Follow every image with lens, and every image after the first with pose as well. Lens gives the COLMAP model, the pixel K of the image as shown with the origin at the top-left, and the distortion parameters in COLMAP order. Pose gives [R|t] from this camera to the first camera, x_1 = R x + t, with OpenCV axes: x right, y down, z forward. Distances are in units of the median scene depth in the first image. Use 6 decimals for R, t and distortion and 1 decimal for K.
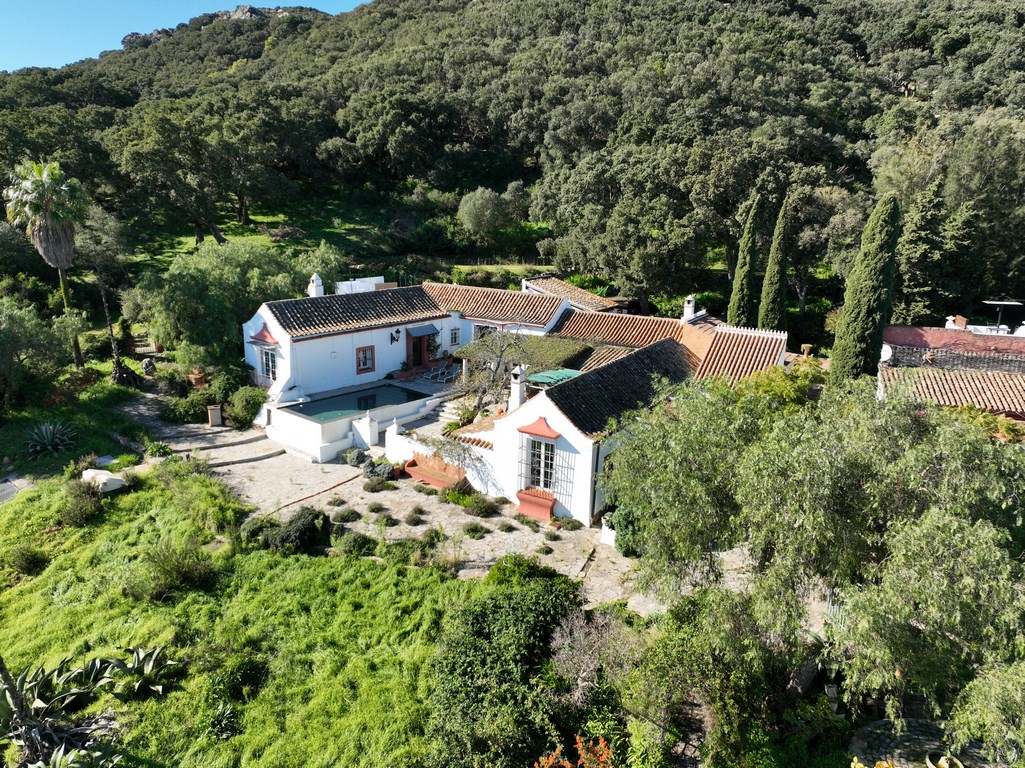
lens RADIAL K [[709.5, 0, 517.8], [0, 709.5, 386.1], [0, 0, 1]] dist [0.002824, 0.002763]
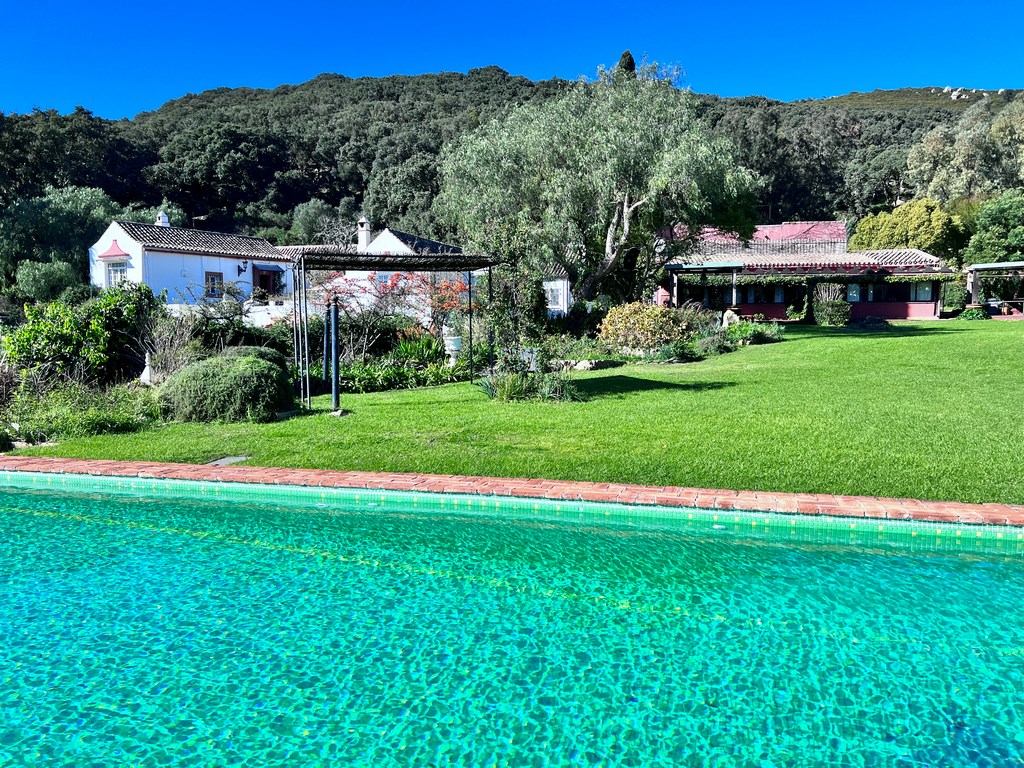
lens RADIAL K [[762.2, 0, 511.5], [0, 762.2, 385.7], [0, 0, 1]] dist [0.039644, -0.013414]
pose [[0.976688, -0.047381, 0.209370, -0.016256], [0.084352, 0.981592, -0.171356, 0.207792], [-0.197397, 0.185022, 0.962705, -0.101033]]
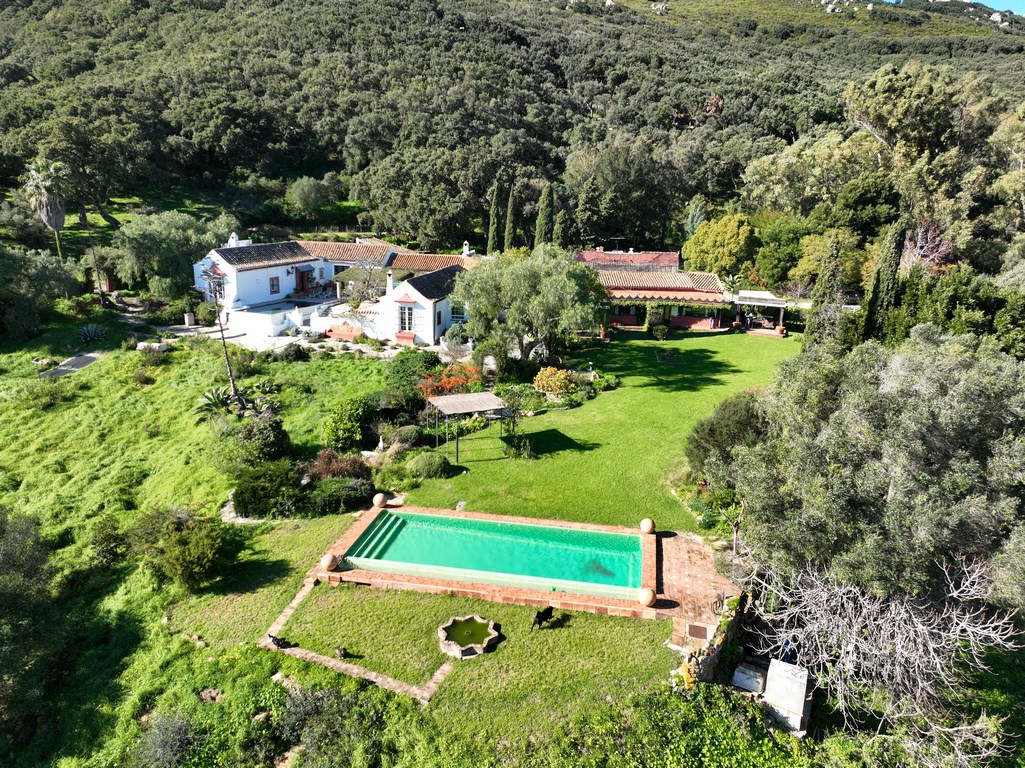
lens RADIAL K [[709.5, 0, 511.3], [0, 709.5, 383.9], [0, 0, 1]] dist [0.002824, 0.002763]
pose [[0.945276, -0.085068, 0.314987, -0.139809], [0.080092, 0.996373, 0.028733, 0.109362], [-0.316289, -0.001933, 0.948661, -0.419215]]
